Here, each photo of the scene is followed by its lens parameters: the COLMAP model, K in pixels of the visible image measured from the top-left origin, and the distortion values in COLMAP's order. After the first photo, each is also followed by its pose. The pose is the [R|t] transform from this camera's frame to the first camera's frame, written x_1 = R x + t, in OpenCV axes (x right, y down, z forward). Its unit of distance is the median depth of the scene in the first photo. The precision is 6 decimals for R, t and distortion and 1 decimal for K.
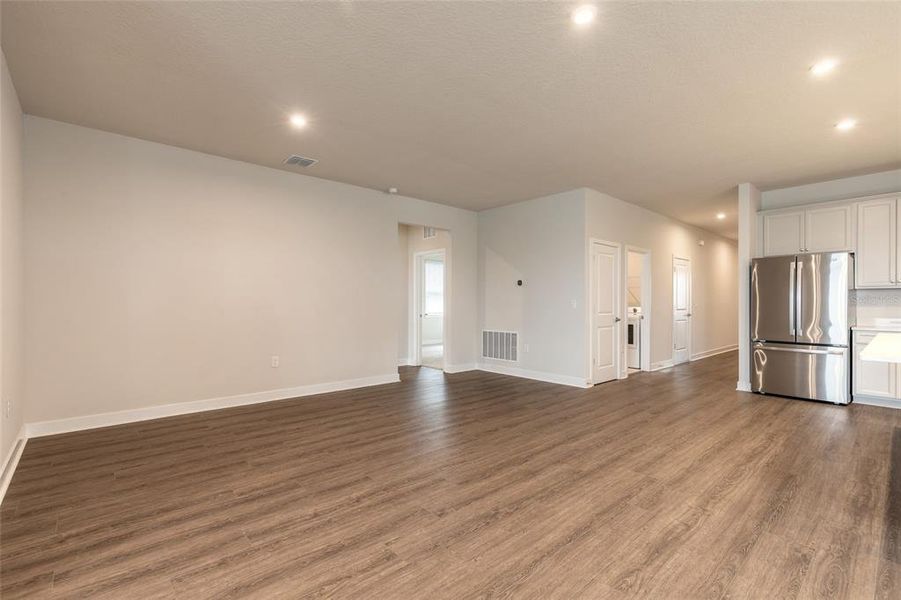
lens RADIAL K [[406.3, 0, 444.2], [0, 406.3, 301.3], [0, 0, 1]] dist [0.003662, -0.000275]
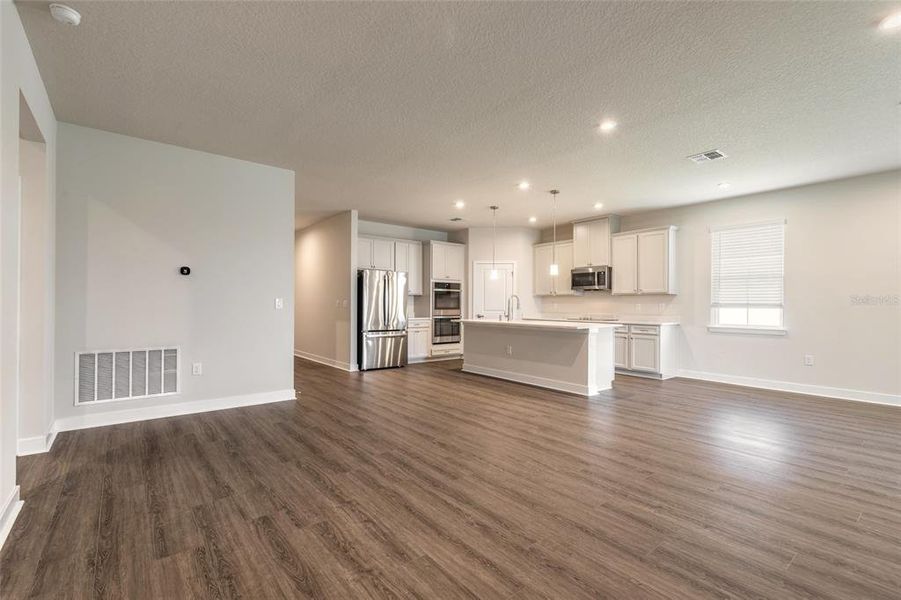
lens RADIAL K [[406.3, 0, 451.7], [0, 406.3, 302.2], [0, 0, 1]] dist [0.003662, -0.000275]
pose [[0.044549, 0.003361, 0.999002, -0.479218], [-0.011085, 0.999934, -0.002870, 0.001853], [-0.998946, -0.010946, 0.044583, 0.575670]]
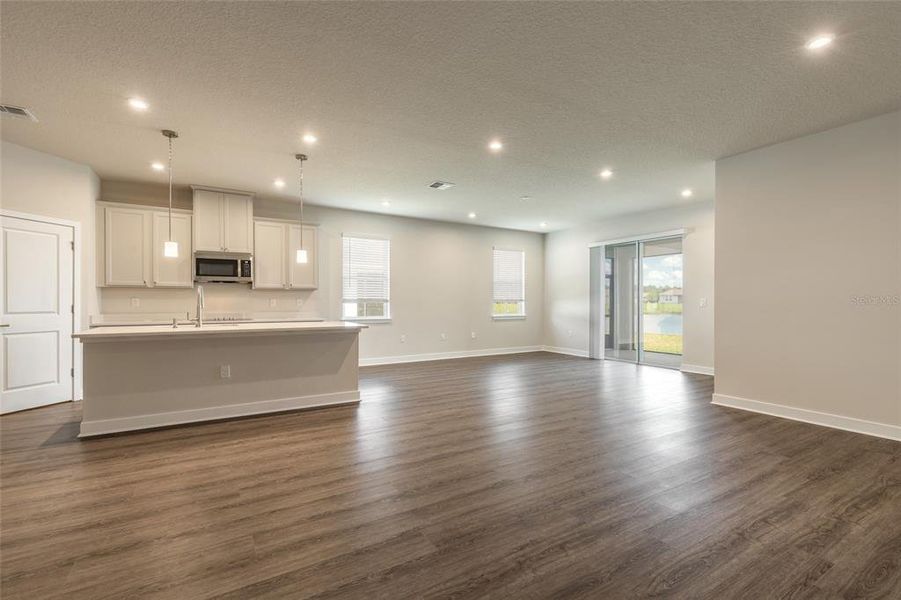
lens RADIAL K [[406.3, 0, 441.3], [0, 406.3, 308.1], [0, 0, 1]] dist [0.003662, -0.000275]
pose [[-0.982255, -0.006449, 0.187438, 0.089008], [-0.004012, 0.999902, 0.013379, 0.003667], [-0.187506, 0.012390, -0.982185, 1.065101]]
